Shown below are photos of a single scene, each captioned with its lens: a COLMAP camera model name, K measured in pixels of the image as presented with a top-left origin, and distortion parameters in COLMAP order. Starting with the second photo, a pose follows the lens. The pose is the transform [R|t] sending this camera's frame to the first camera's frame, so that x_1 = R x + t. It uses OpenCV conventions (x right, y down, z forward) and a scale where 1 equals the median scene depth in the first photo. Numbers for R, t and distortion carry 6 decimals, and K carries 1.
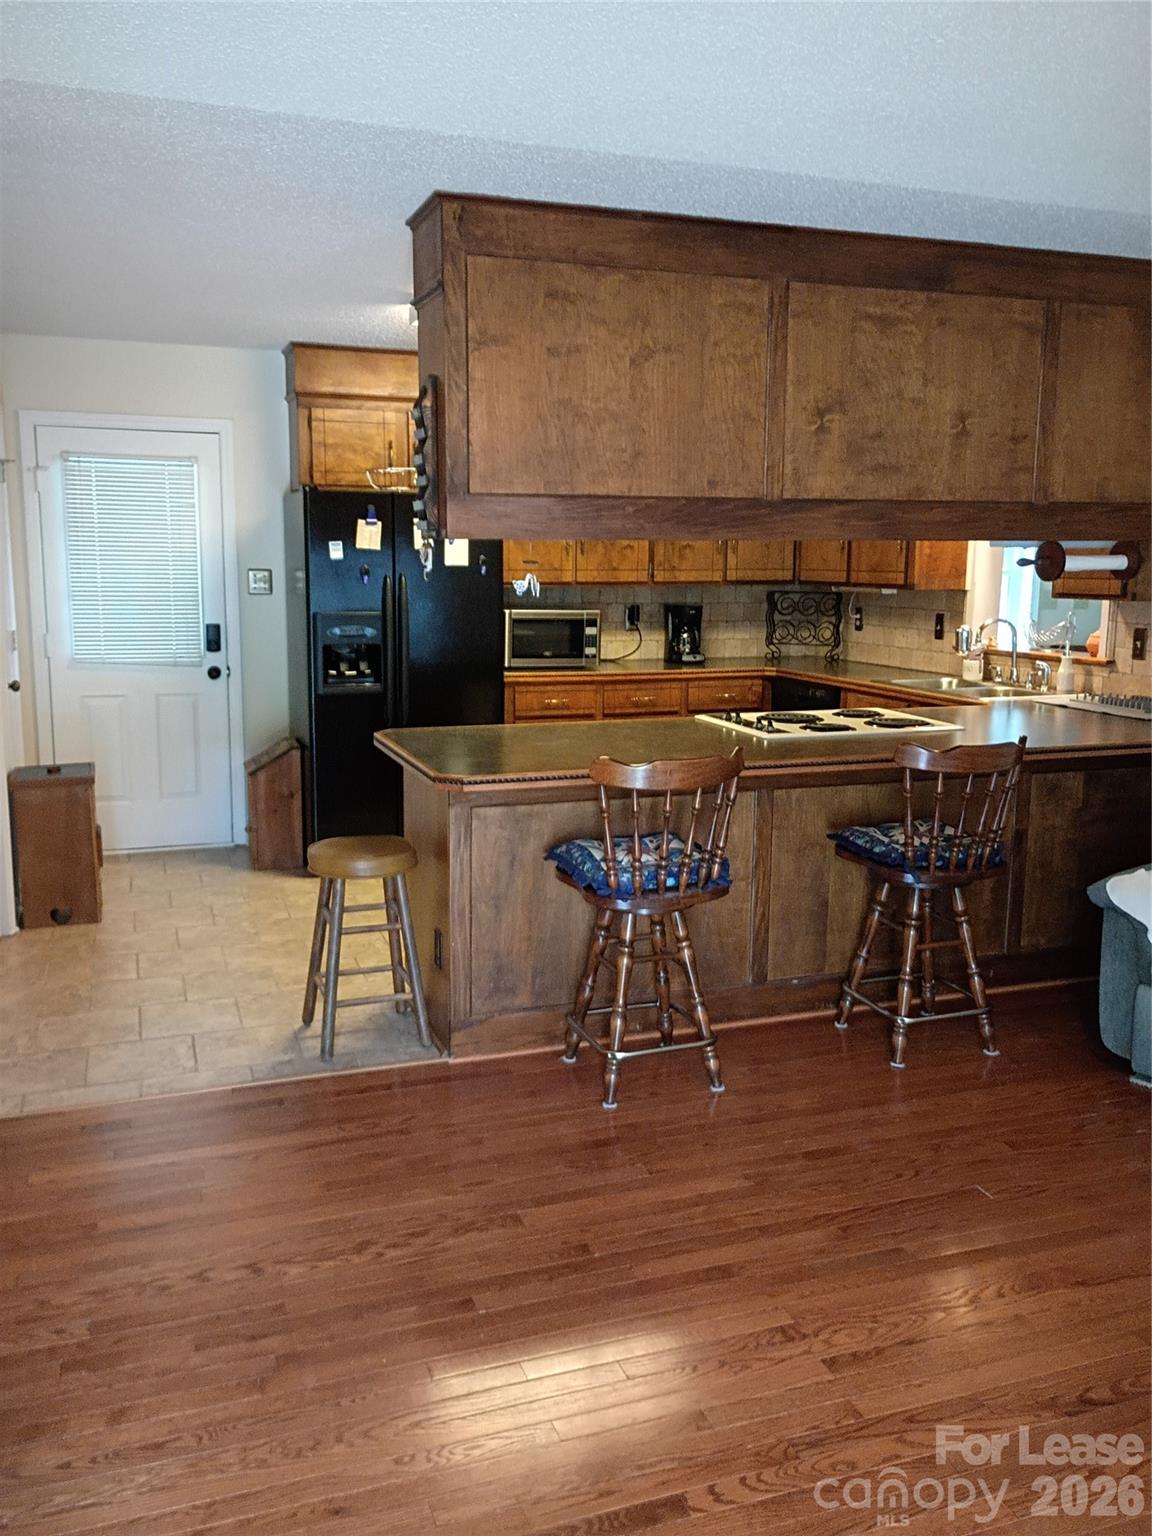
lens RADIAL K [[1273.5, 0, 570.6], [0, 1273.5, 781.3], [0, 0, 1]] dist [0.054441, -0.074316]
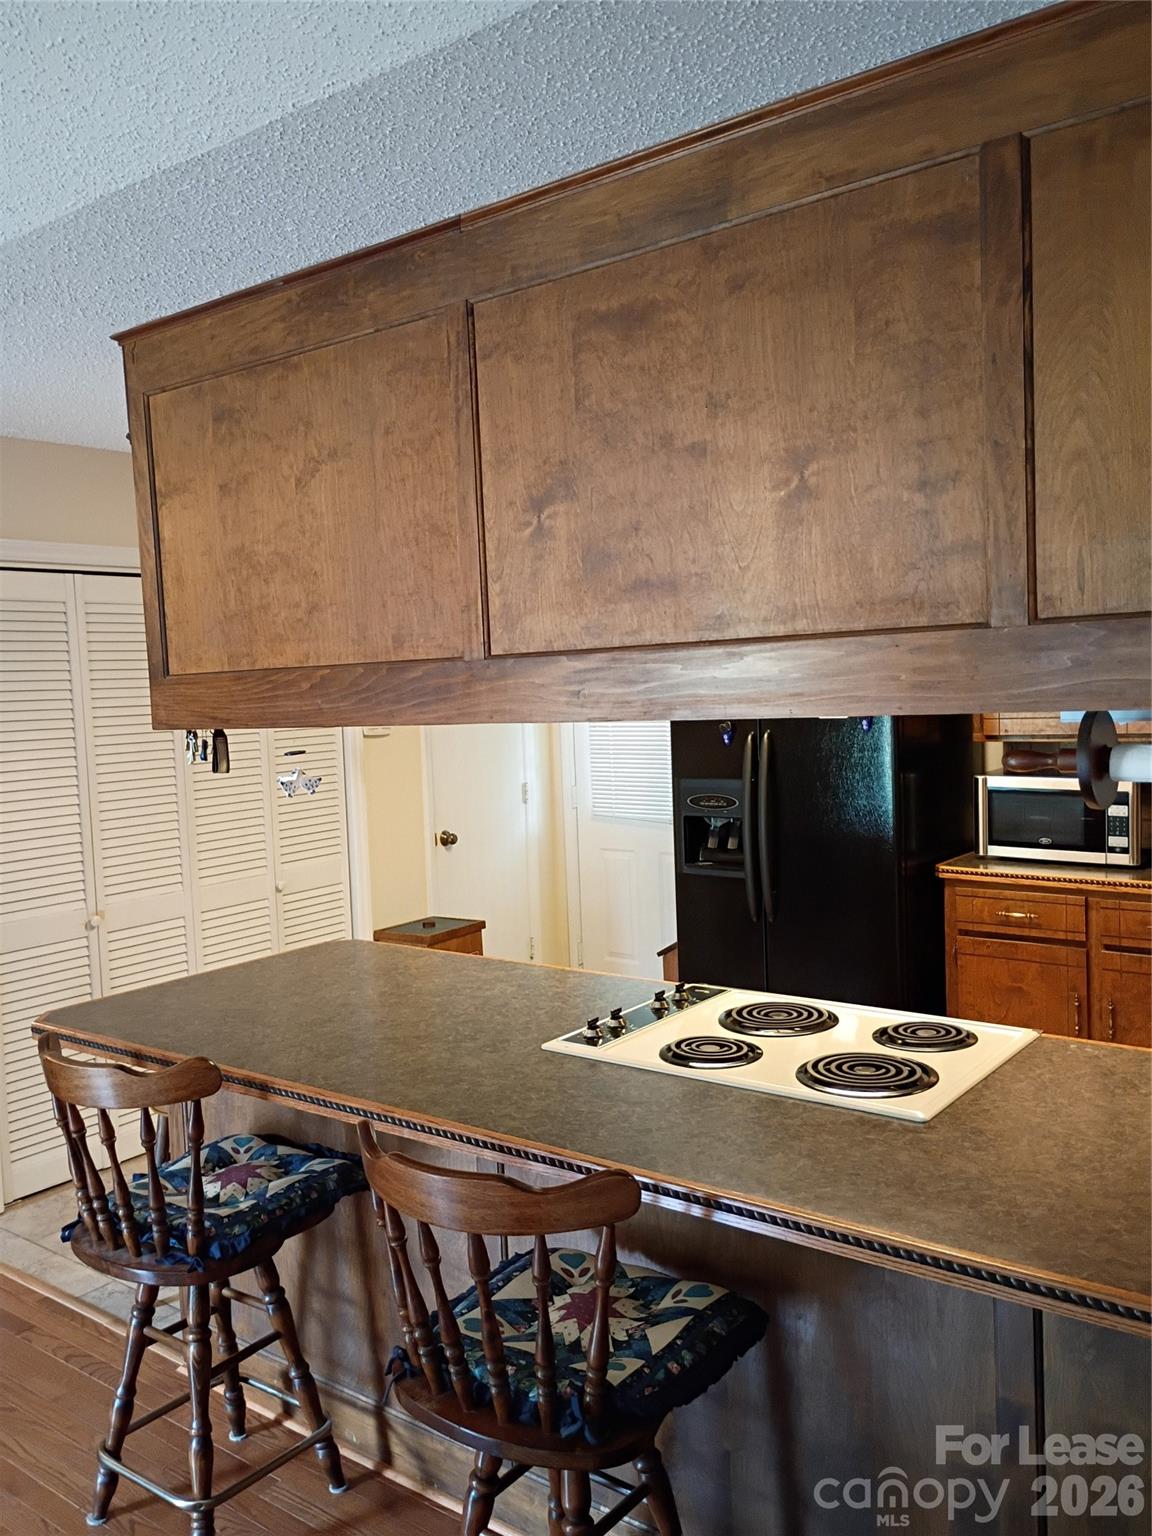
lens RADIAL K [[1273.5, 0, 570.7], [0, 1273.5, 794.9], [0, 0, 1]] dist [0.054441, -0.074316]
pose [[0.535367, 0.048534, -0.843224, 0.694679], [-0.104874, 0.994442, -0.009347, -0.154074], [0.838084, 0.093436, 0.537481, 0.714848]]
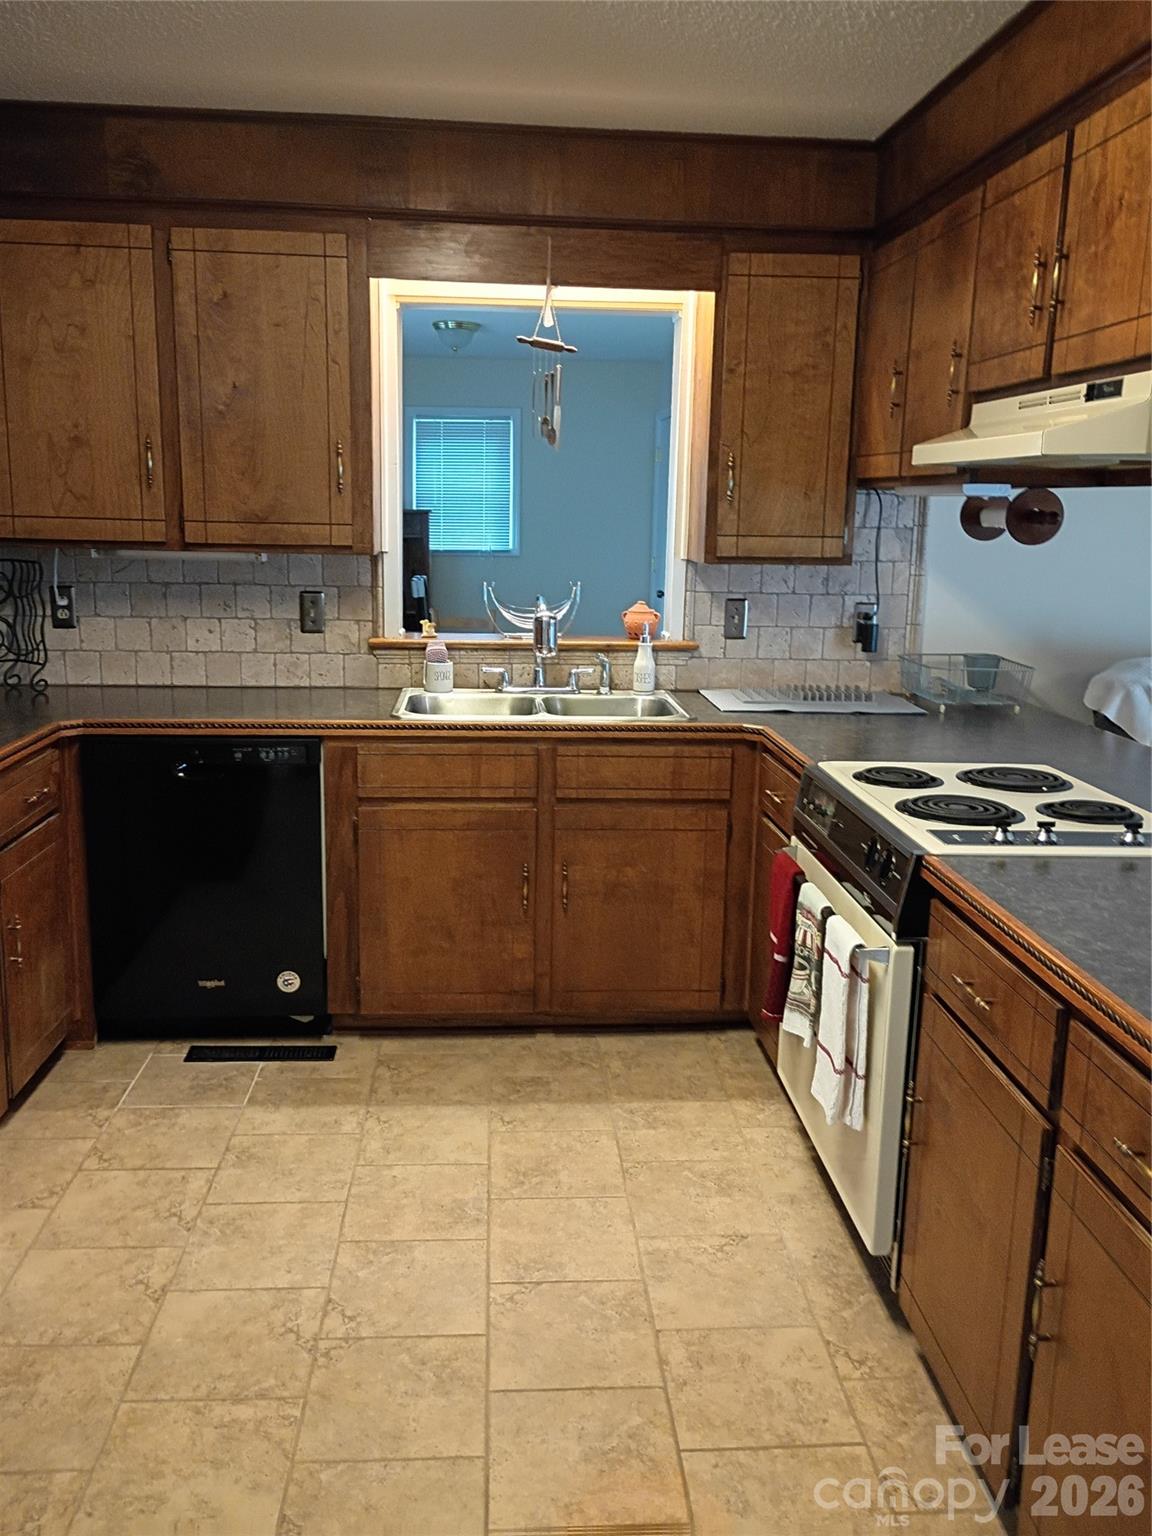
lens RADIAL K [[1273.5, 0, 576.9], [0, 1273.5, 767.7], [0, 0, 1]] dist [0.054441, -0.074316]
pose [[0.269177, -0.196888, 0.942751, -0.441116], [0.148333, 0.975676, 0.161412, -0.212705], [-0.951599, 0.096393, 0.291834, 1.178527]]
